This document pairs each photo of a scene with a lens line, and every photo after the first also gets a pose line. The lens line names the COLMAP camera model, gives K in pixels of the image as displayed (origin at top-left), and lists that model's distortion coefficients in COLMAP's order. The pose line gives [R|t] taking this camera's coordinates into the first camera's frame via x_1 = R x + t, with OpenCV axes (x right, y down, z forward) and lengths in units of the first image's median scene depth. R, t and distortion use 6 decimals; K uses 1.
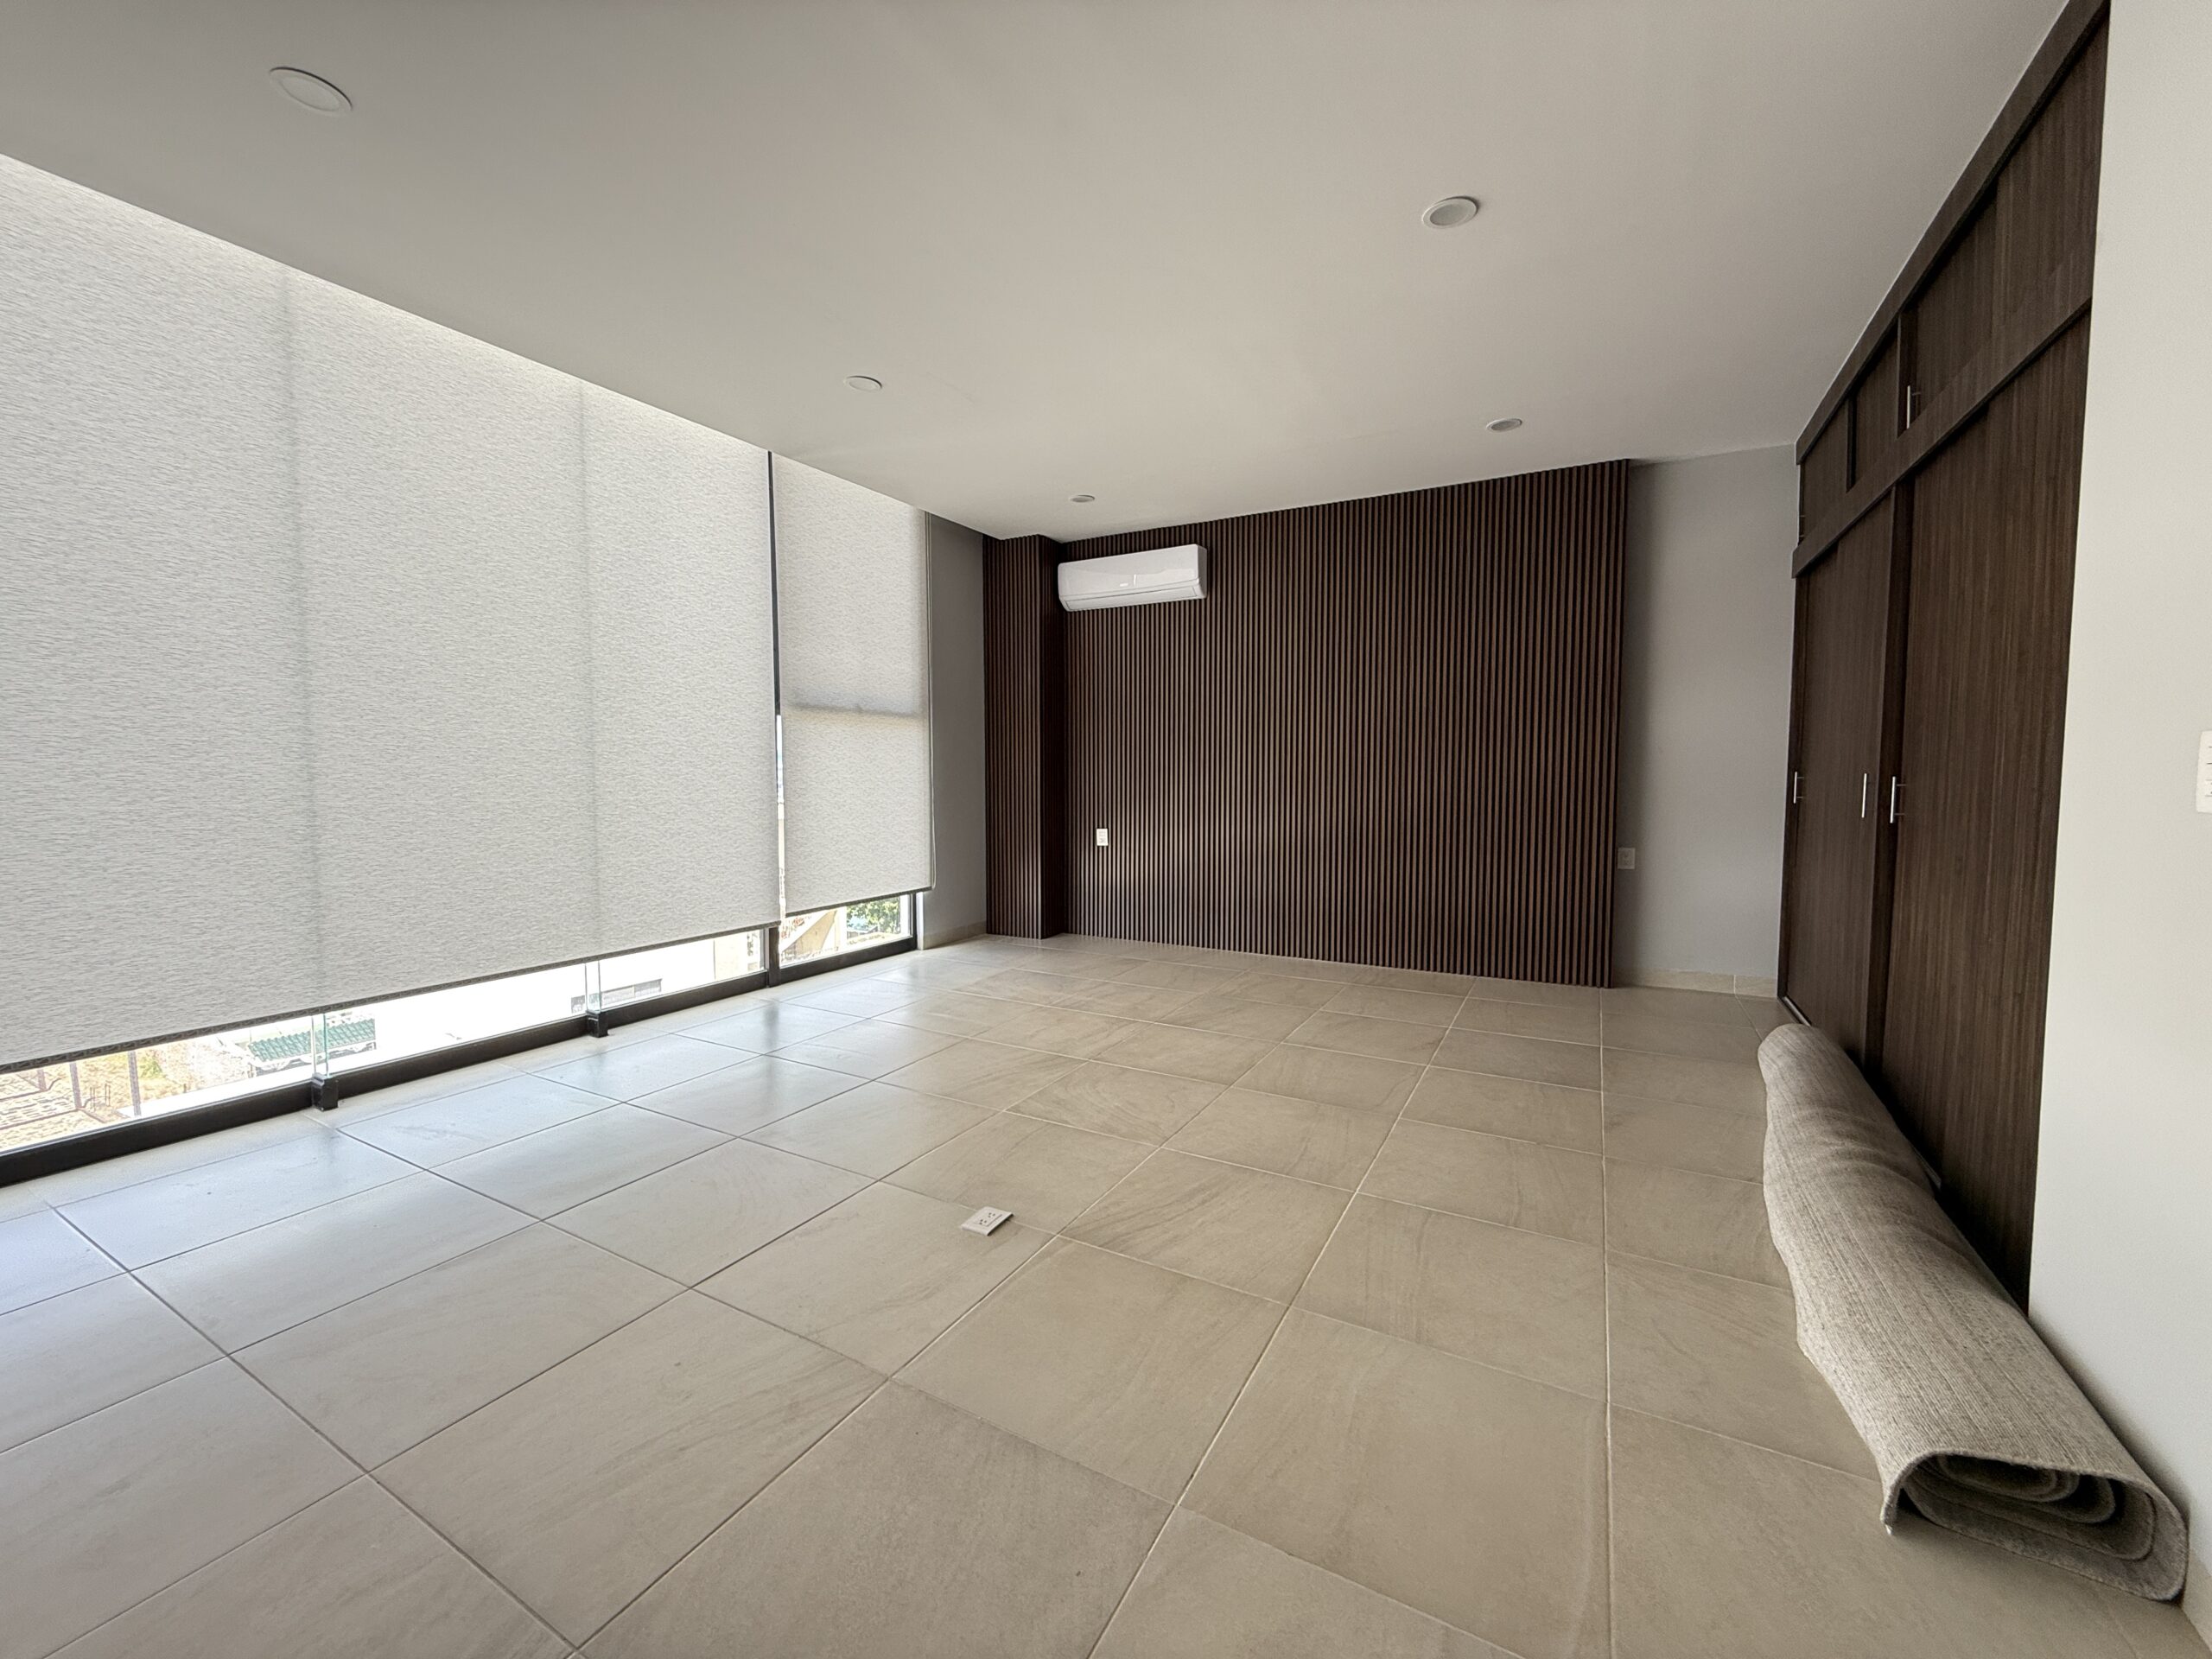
lens RADIAL K [[882.5, 0, 1098.6], [0, 882.5, 827.7], [0, 0, 1]] dist [0.000710, 0.000172]
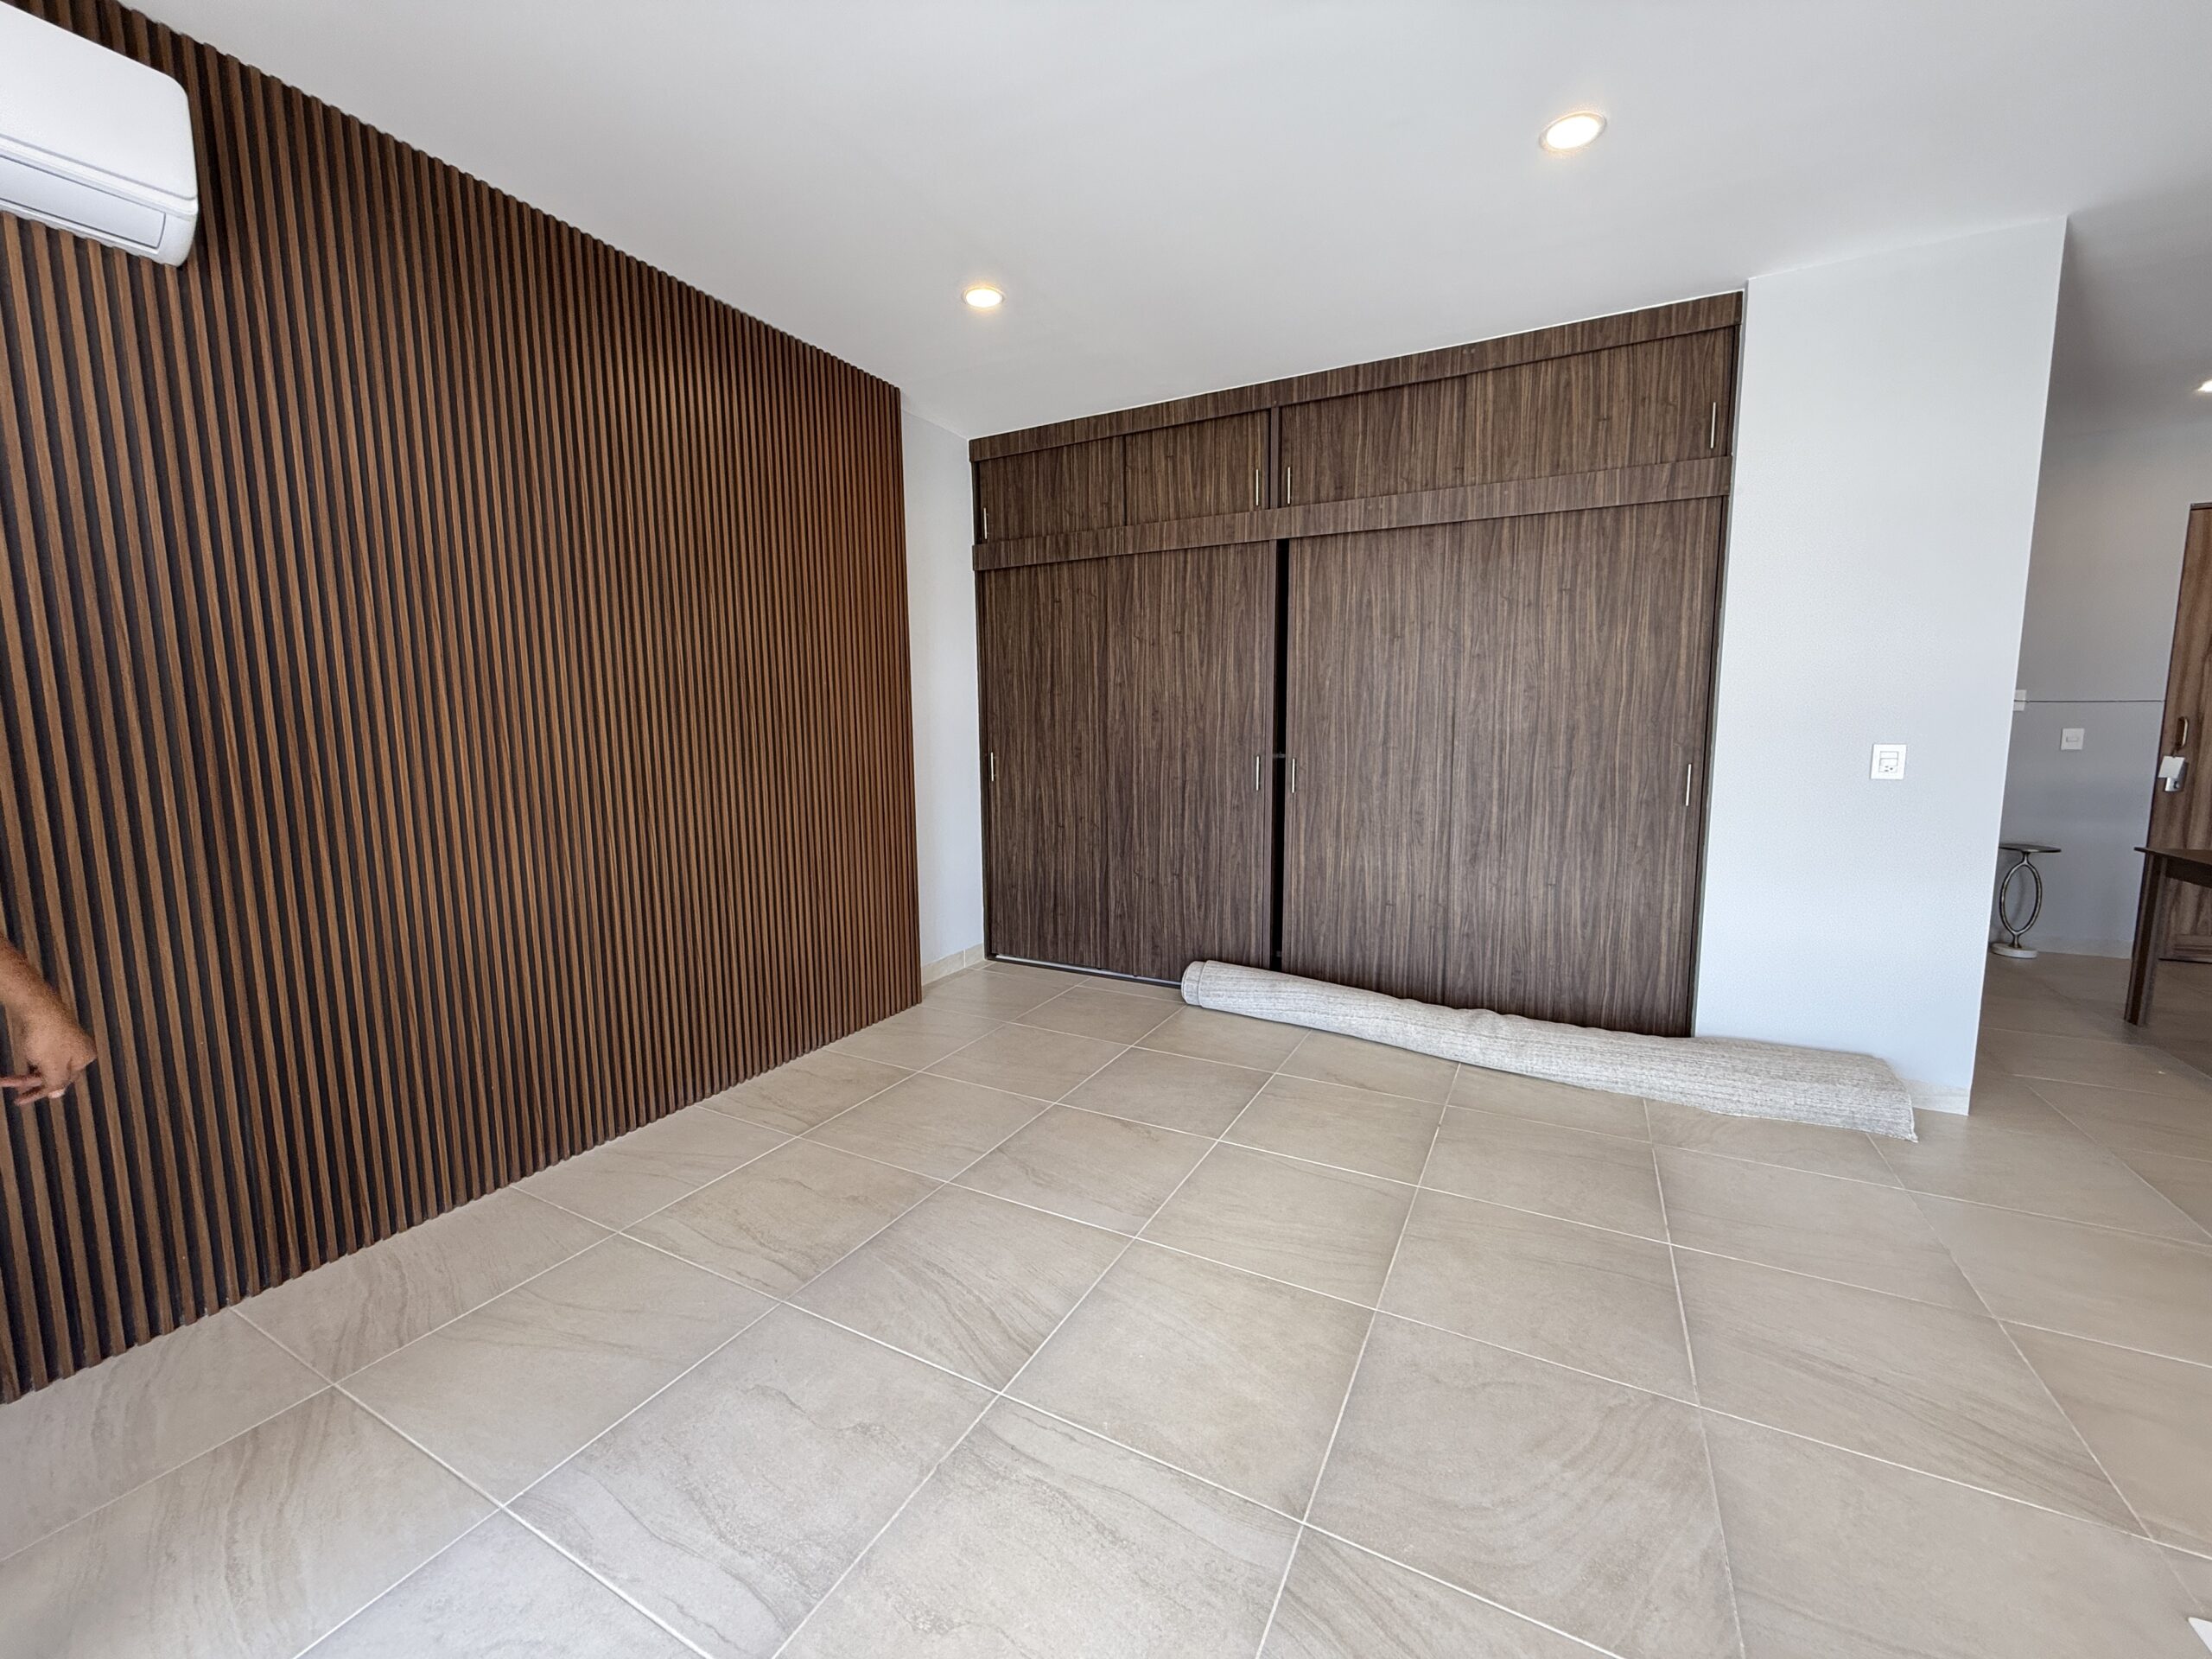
lens RADIAL K [[882.5, 0, 1101.3], [0, 882.5, 826.5], [0, 0, 1]] dist [0.000710, 0.000172]
pose [[-0.024740, -0.115866, 0.992957, -0.320702], [0.070649, 0.990575, 0.117349, -0.093522], [-0.997194, 0.073055, -0.016321, 0.923468]]
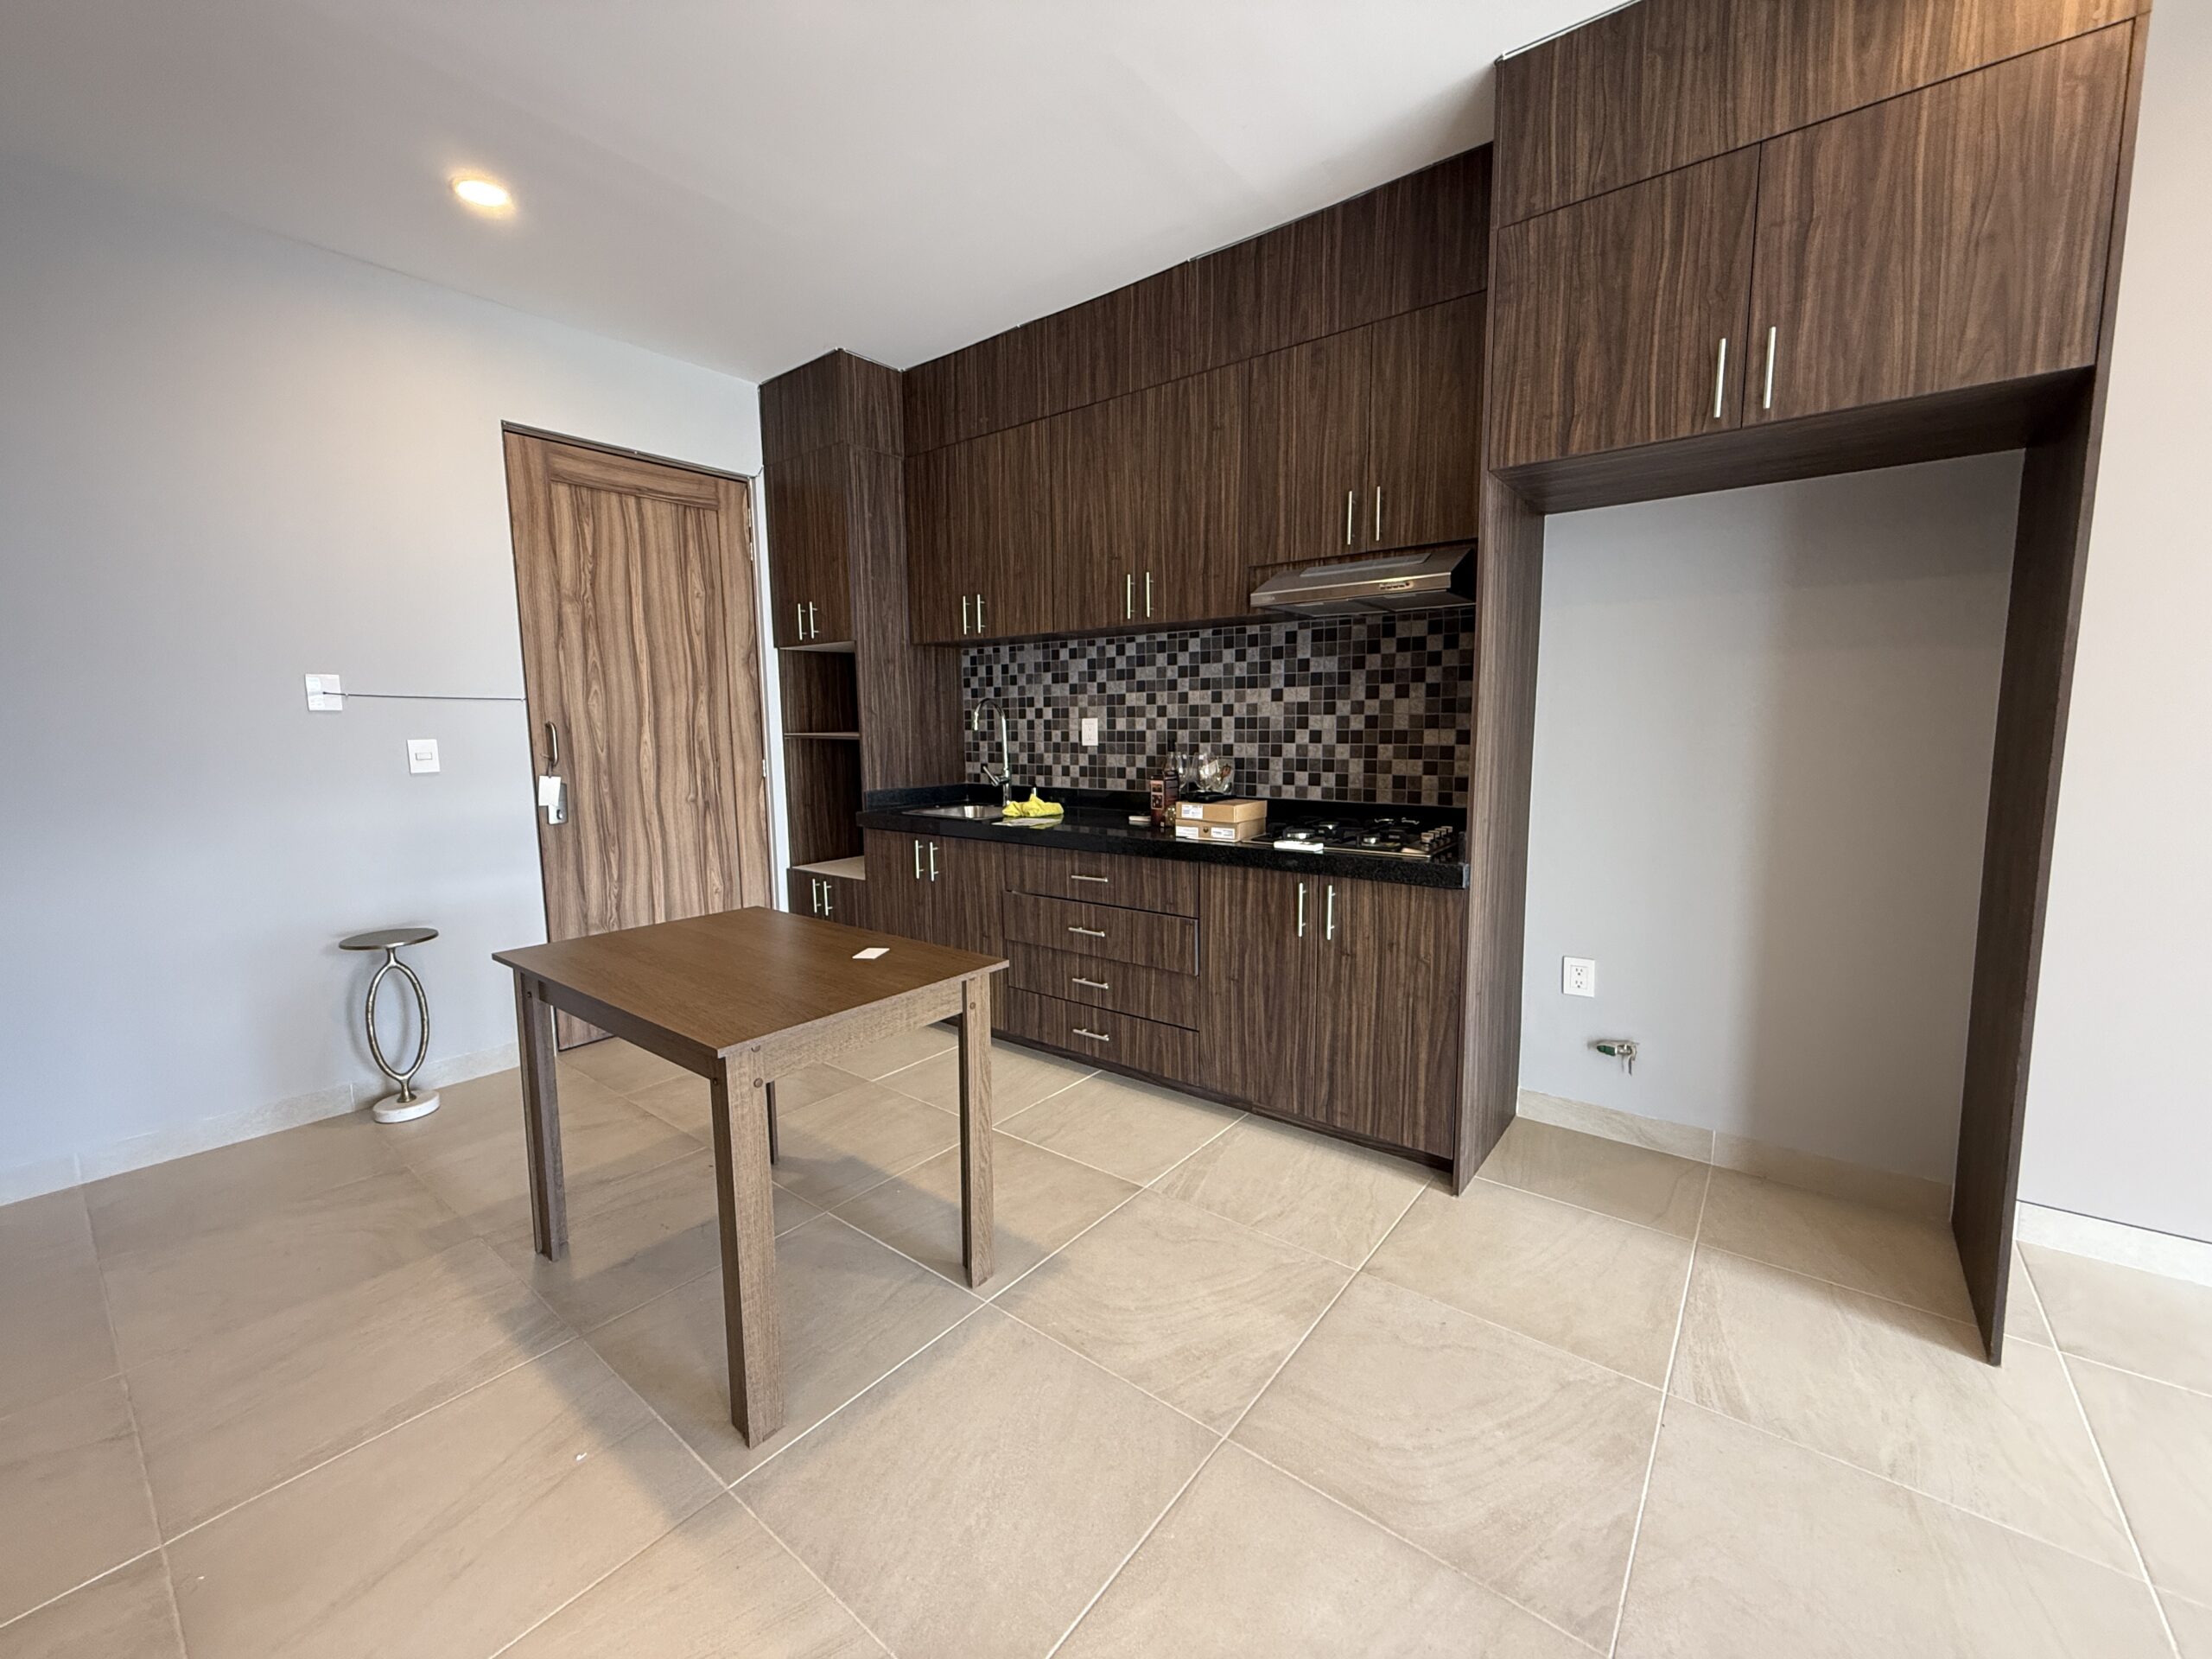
lens RADIAL K [[882.5, 0, 1099.5], [0, 882.5, 824.5], [0, 0, 1]] dist [0.000710, 0.000172]
pose [[-0.987994, -0.006290, 0.154364, 0.135402], [0.021151, 0.984256, 0.175480, -0.042949], [-0.153037, 0.176638, -0.972306, 0.272738]]
